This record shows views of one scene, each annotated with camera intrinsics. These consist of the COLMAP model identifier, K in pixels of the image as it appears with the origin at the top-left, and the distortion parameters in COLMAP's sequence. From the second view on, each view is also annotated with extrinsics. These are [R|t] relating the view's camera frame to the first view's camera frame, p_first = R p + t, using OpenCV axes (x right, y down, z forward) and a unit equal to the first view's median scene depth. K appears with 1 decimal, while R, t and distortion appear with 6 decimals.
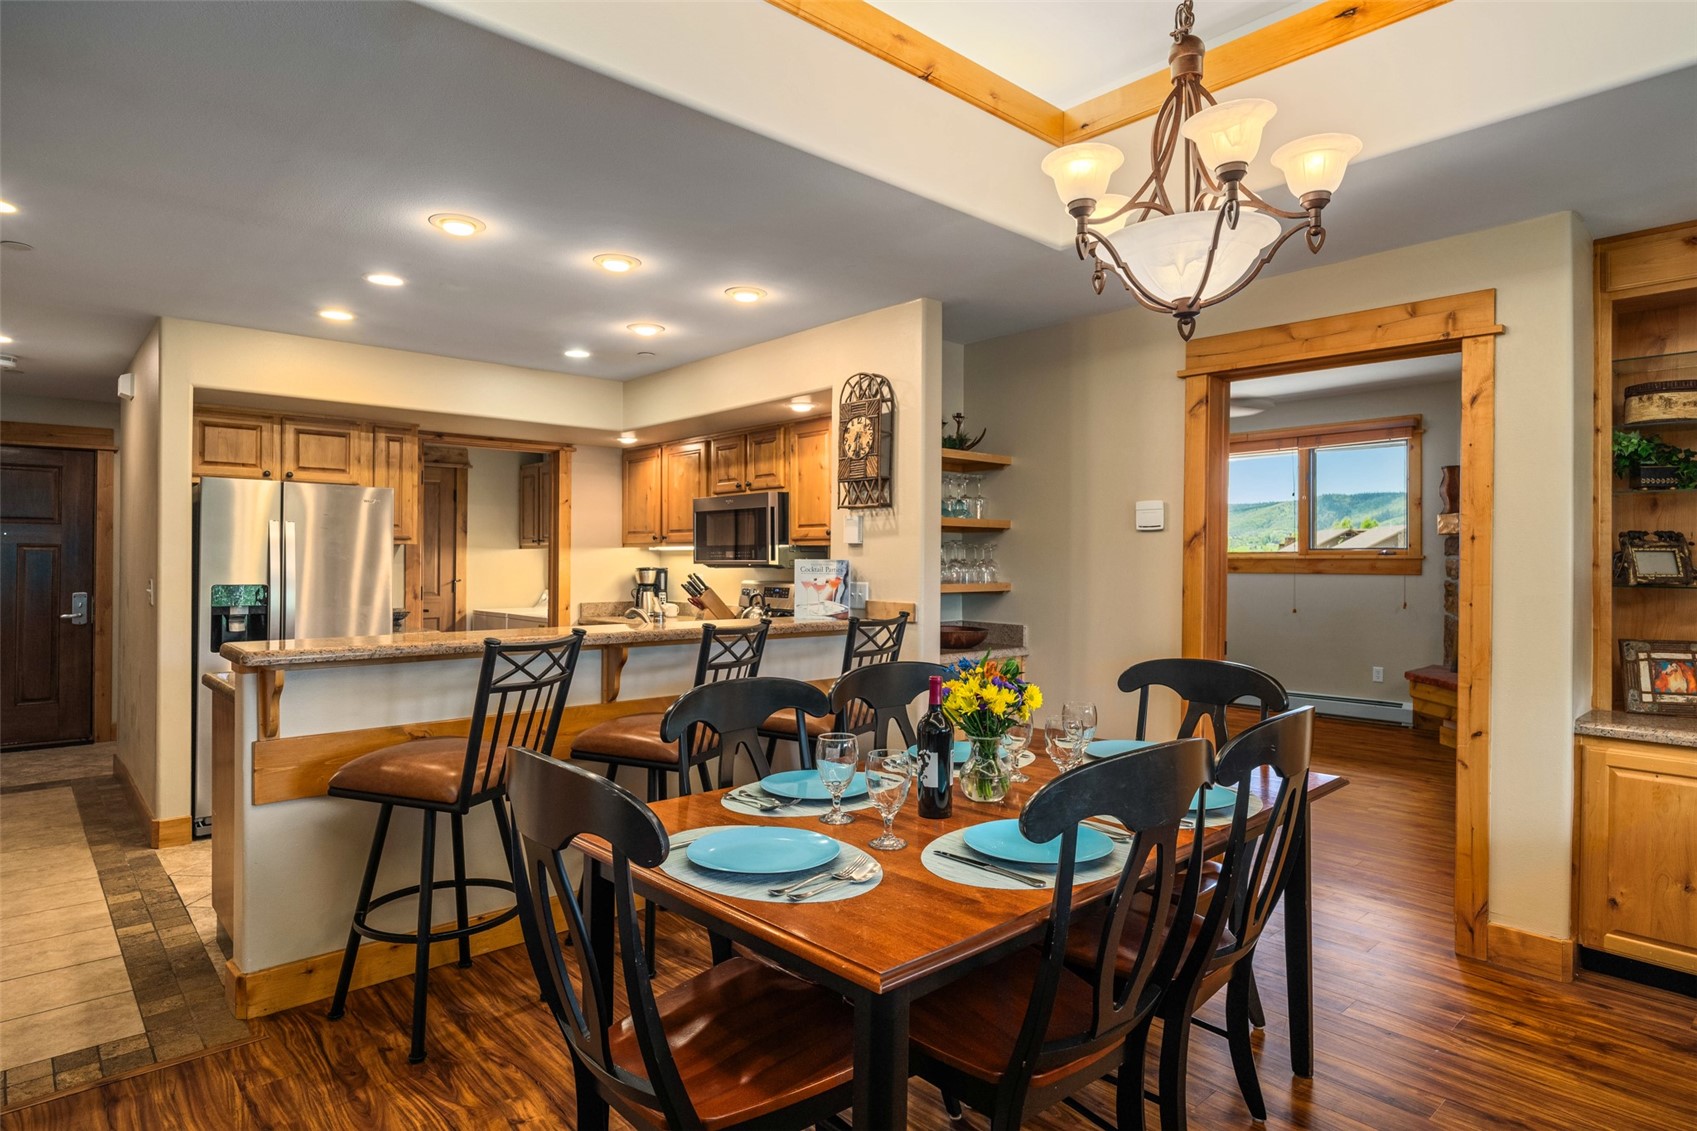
lens RADIAL K [[880.2, 0, 851.8], [0, 880.2, 555.3], [0, 0, 1]] dist [0.001422, -0.001266]
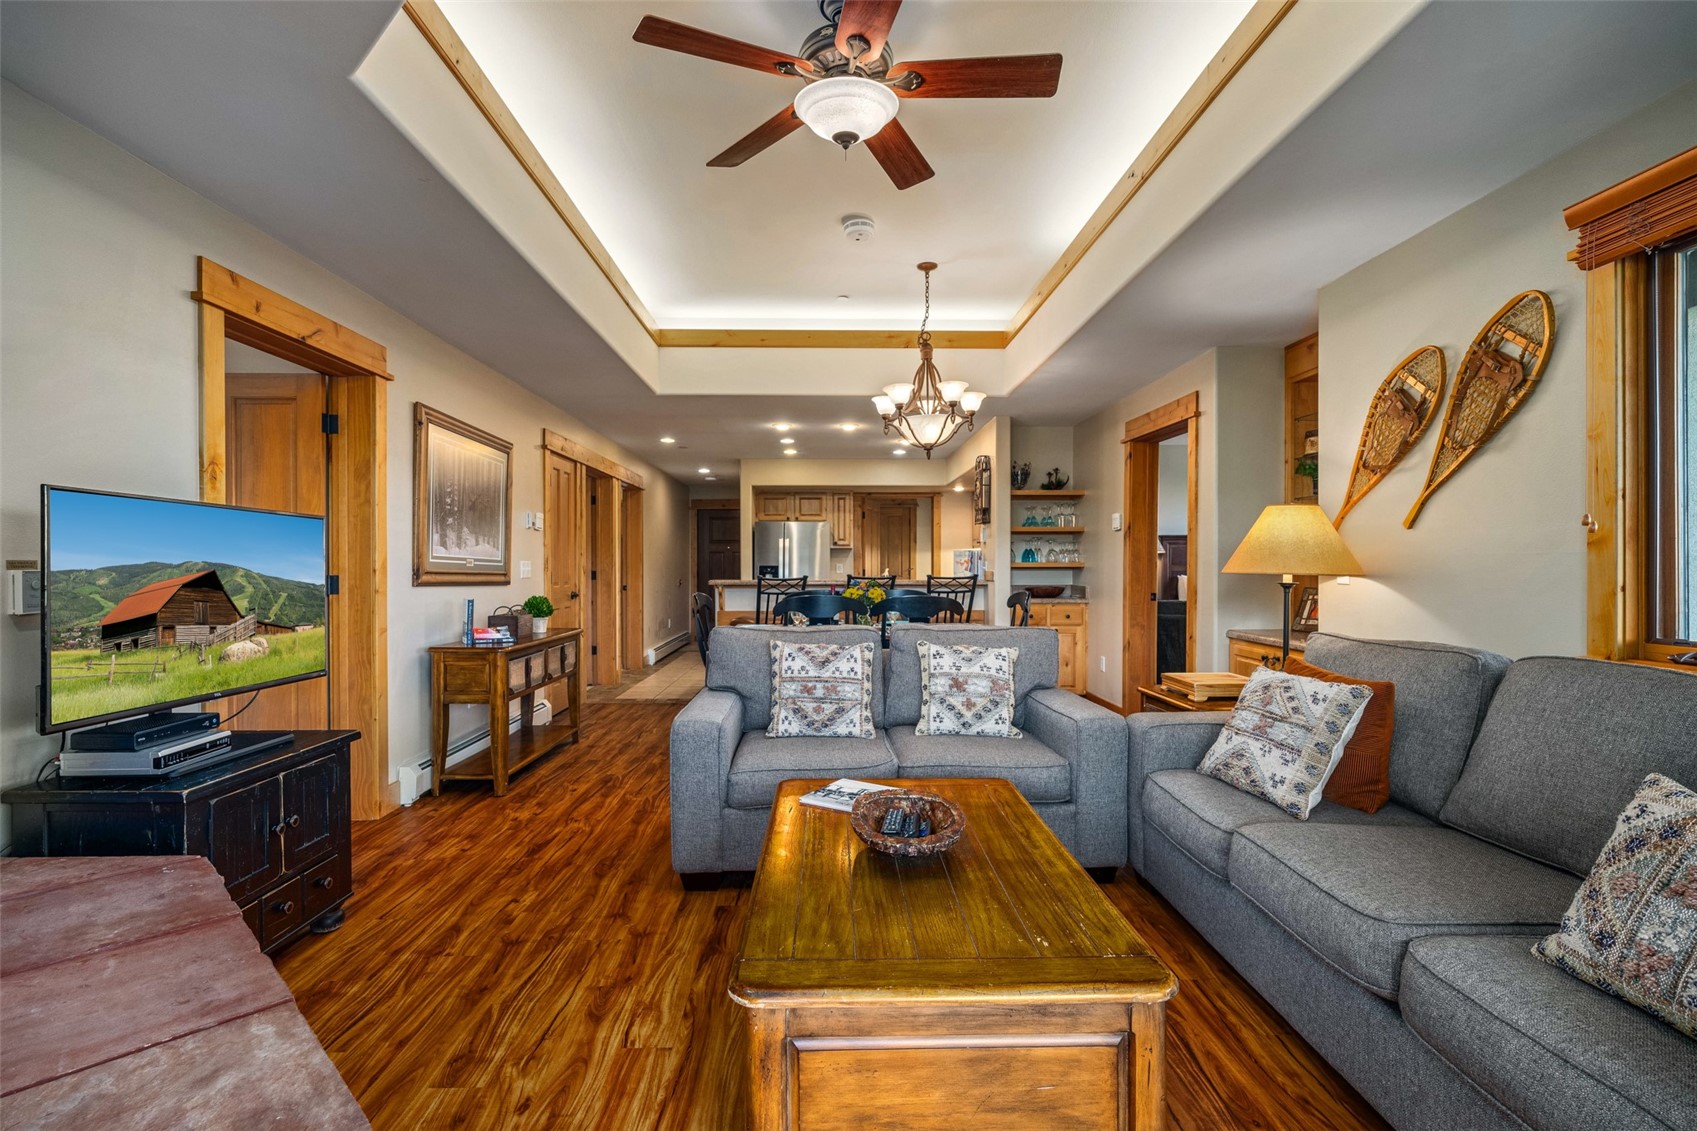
lens RADIAL K [[738.9, 0, 842.1], [0, 738.9, 559.4], [0, 0, 1]] dist [-0.001870, -0.000072]
pose [[0.748156, -0.010854, -0.663434, 0.856940], [0.008760, 0.999941, -0.006480, 0.033879], [0.663465, -0.000963, 0.748207, -0.437081]]
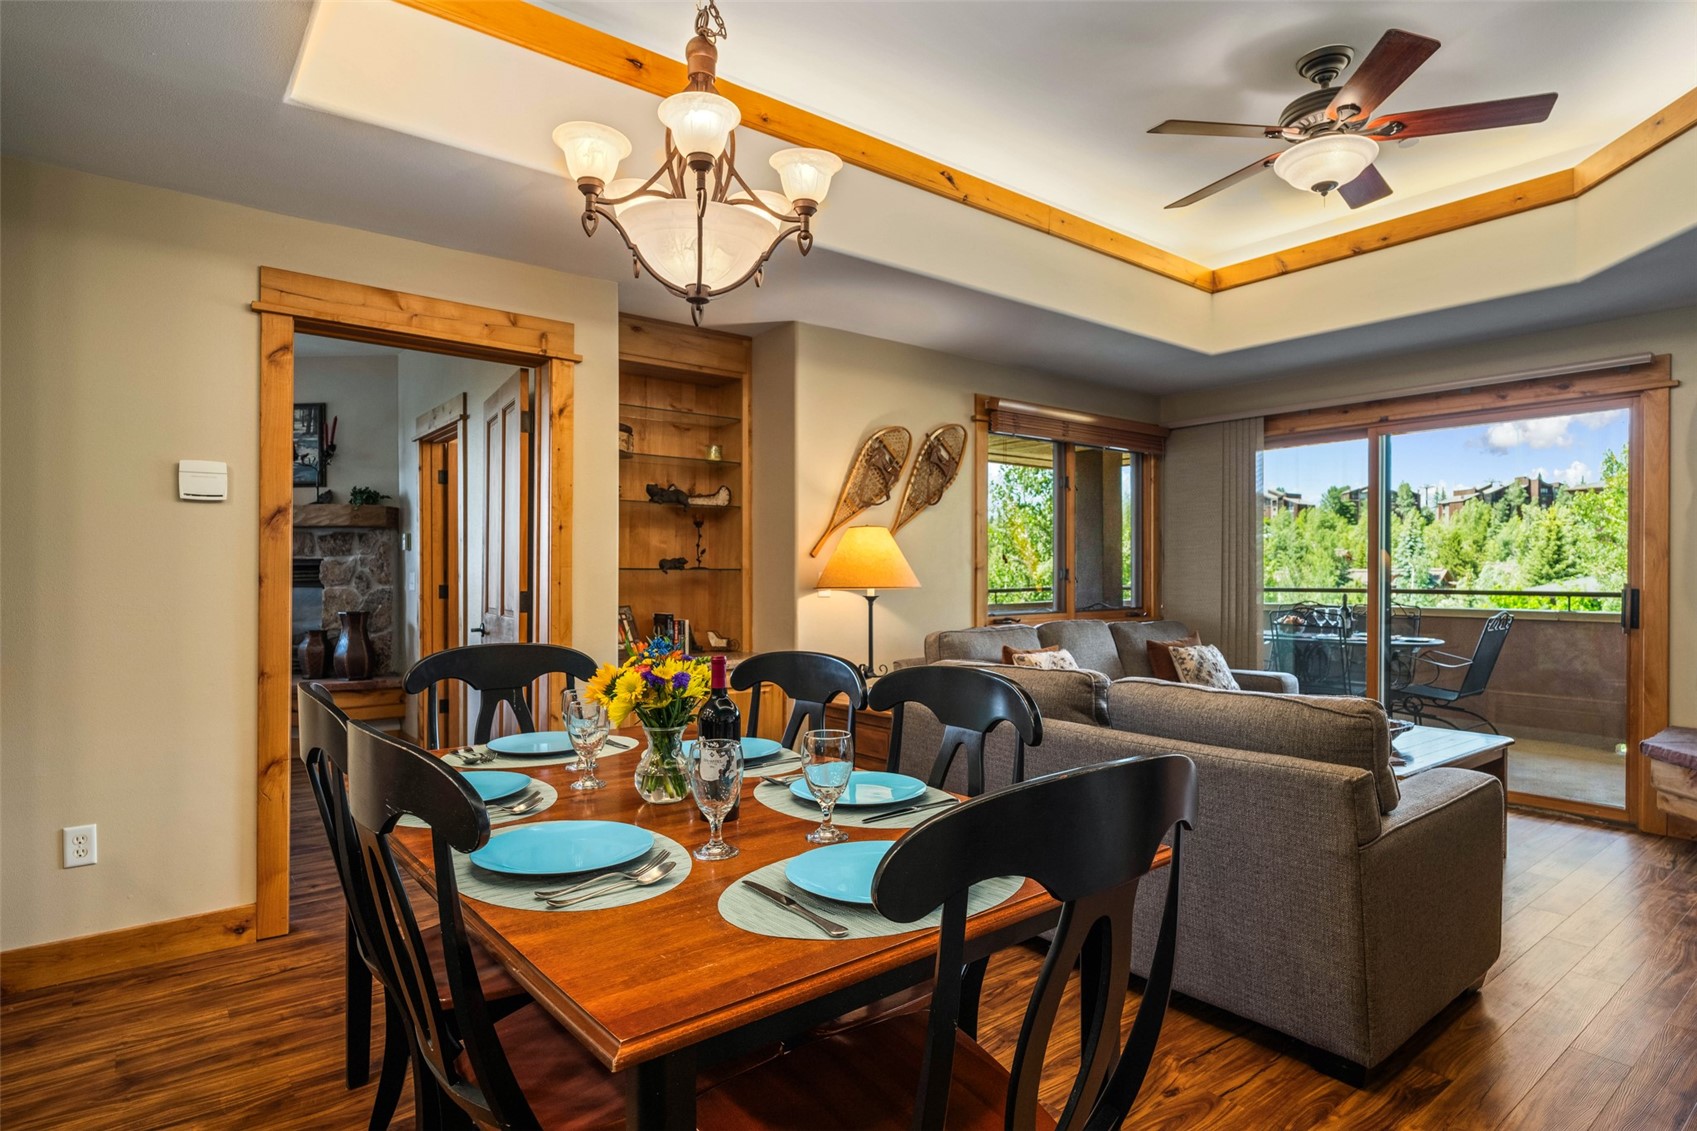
lens RADIAL K [[904.3, 0, 845.4], [0, 904.3, 575.3], [0, 0, 1]] dist [-0.005957, -0.000808]
pose [[0.098113, -0.008210, 0.995141, -0.355454], [-0.006235, 0.999941, 0.008865, 0.023679], [-0.995156, -0.007075, 0.098056, 0.369823]]
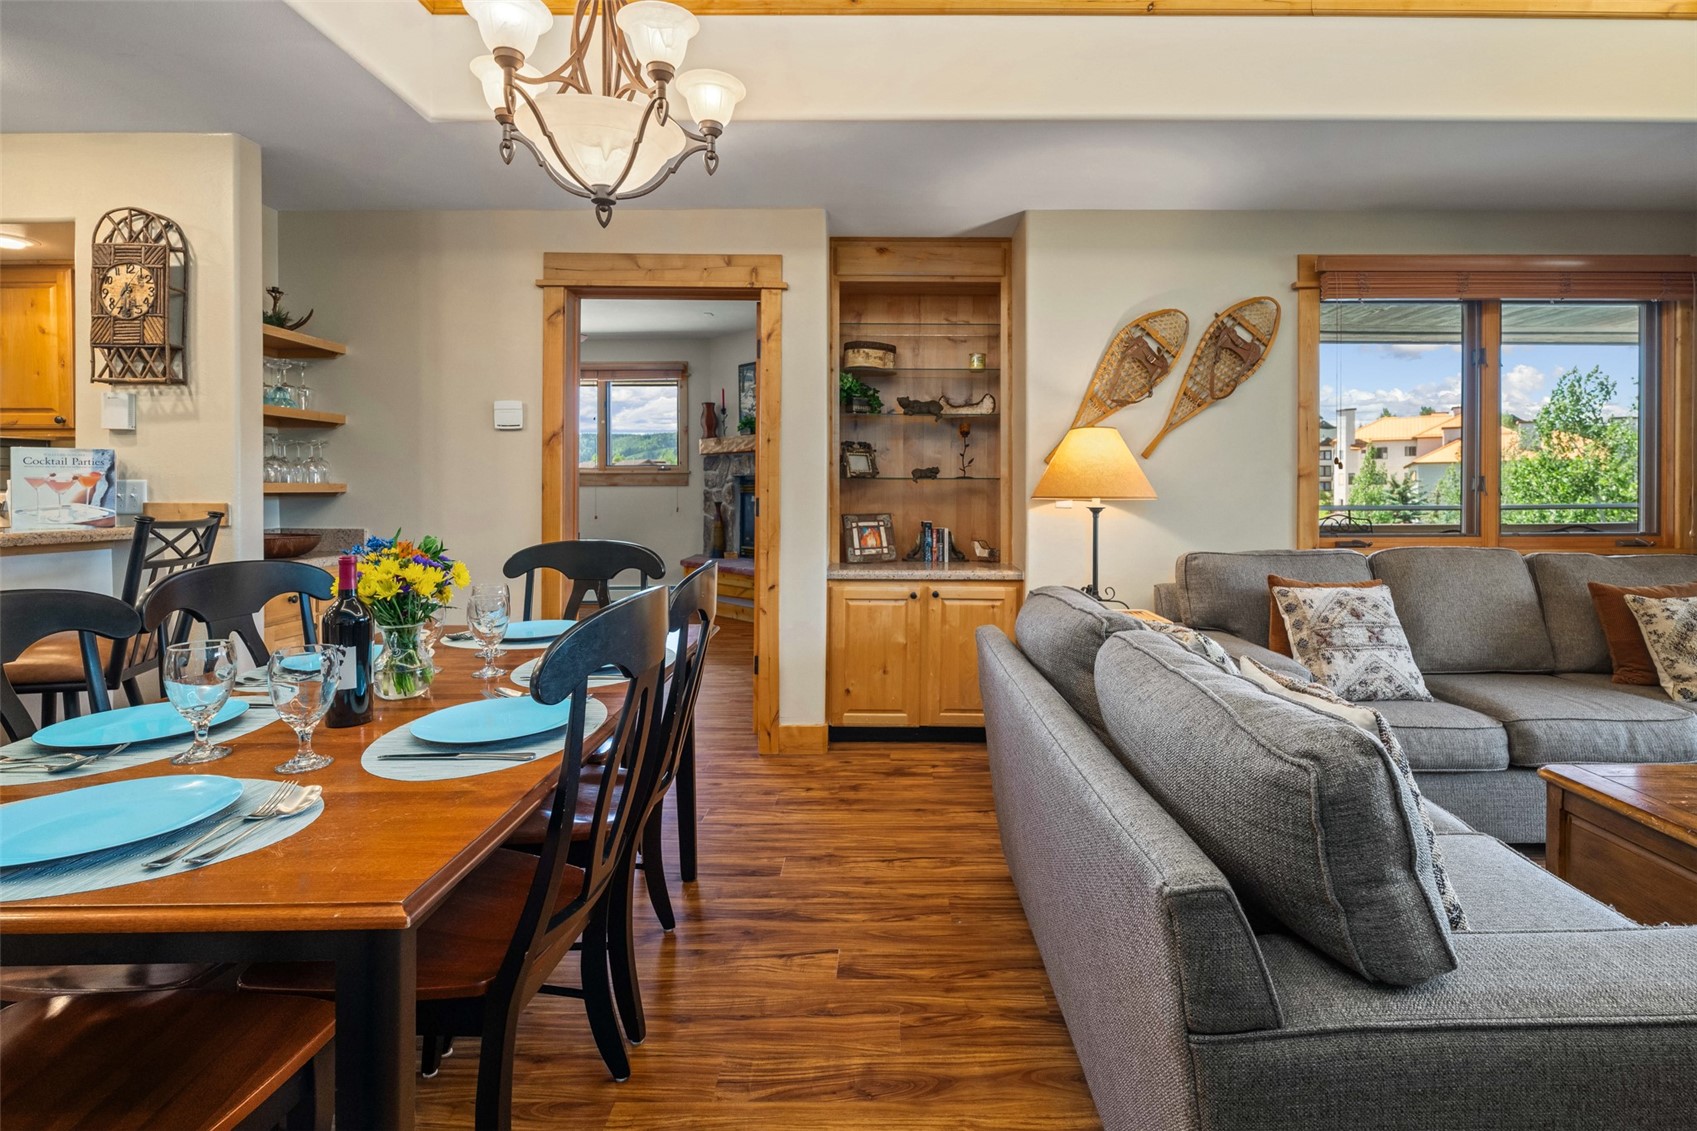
lens RADIAL K [[783.0, 0, 844.1], [0, 783.0, 493.7], [0, 0, 1]] dist [-0.005079, -0.000038]
pose [[0.693482, -0.010508, 0.720398, -0.050515], [-0.001725, 0.999867, 0.016245, 0.030760], [-0.720472, -0.012508, 0.693371, 0.072885]]
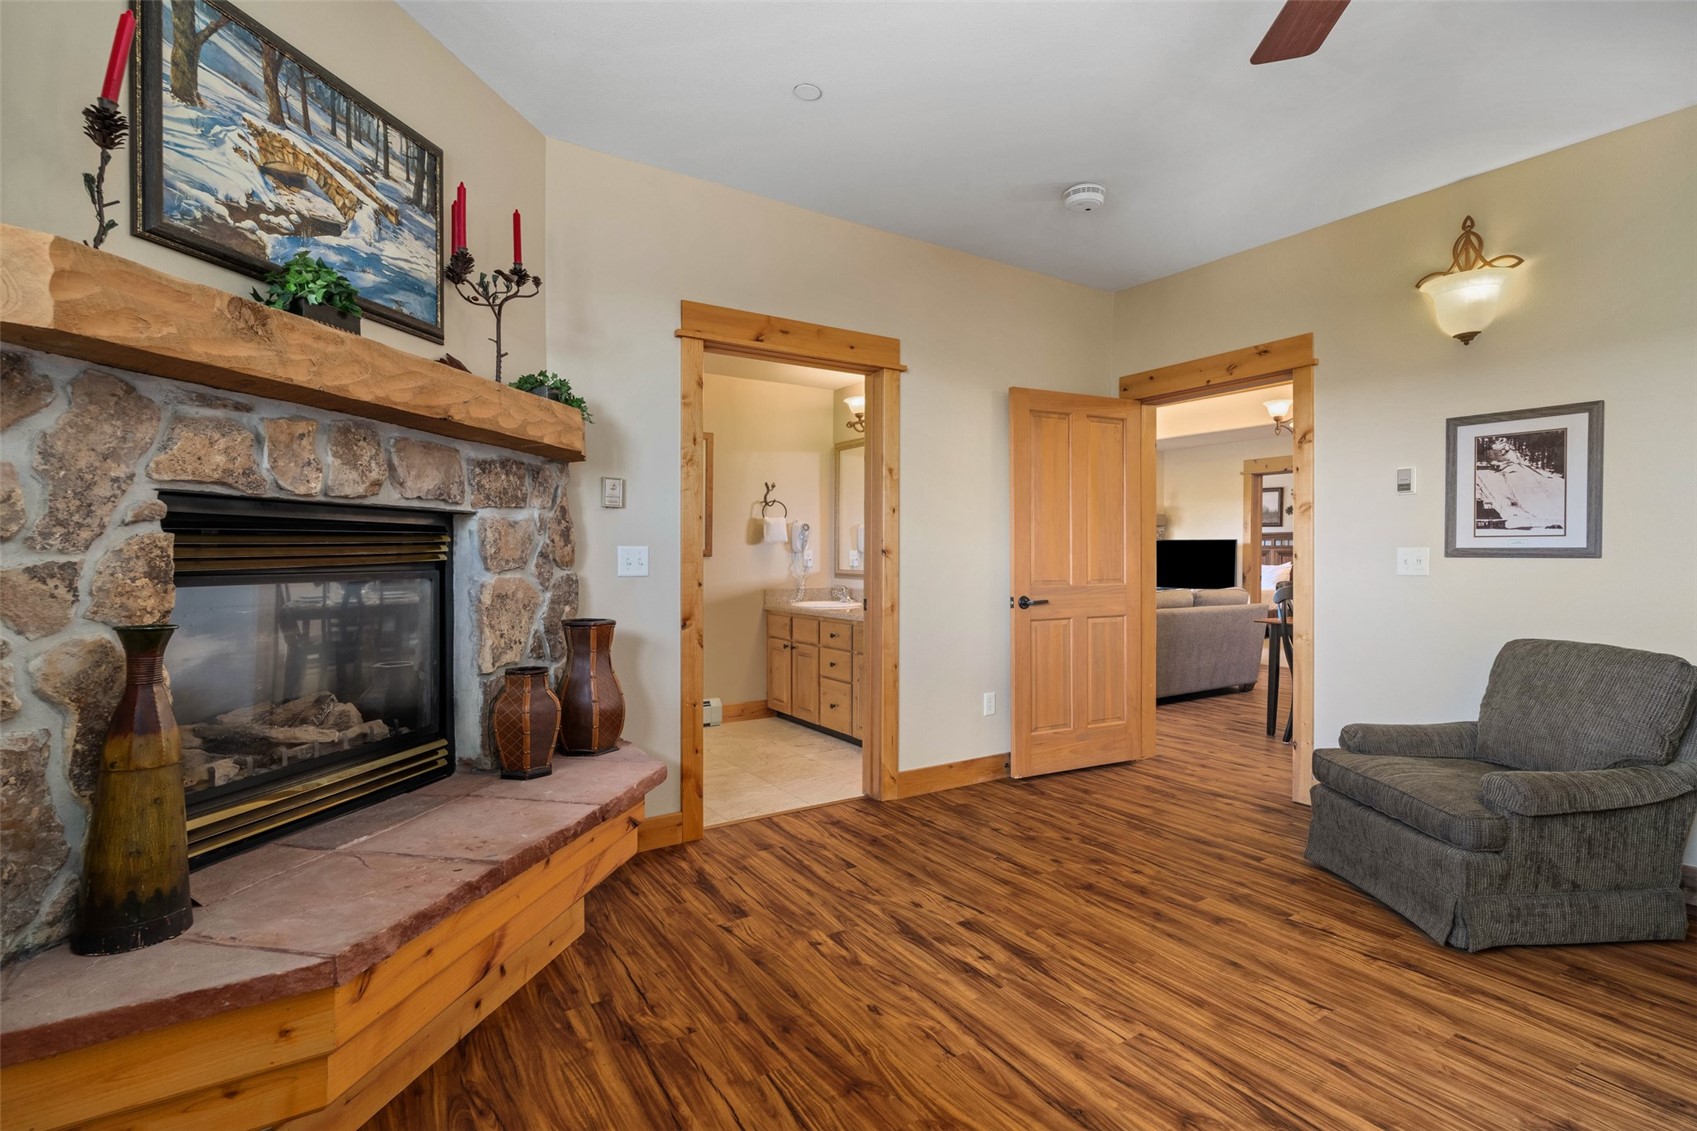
lens RADIAL K [[809.2, 0, 798.0], [0, 809.2, 571.0], [0, 0, 1]] dist [-0.001763, -0.000285]
pose [[-0.982617, -0.010966, 0.185319, 0.875616], [-0.009076, 0.999898, 0.011044, 0.053715], [-0.185421, 0.009170, -0.982616, 2.175375]]
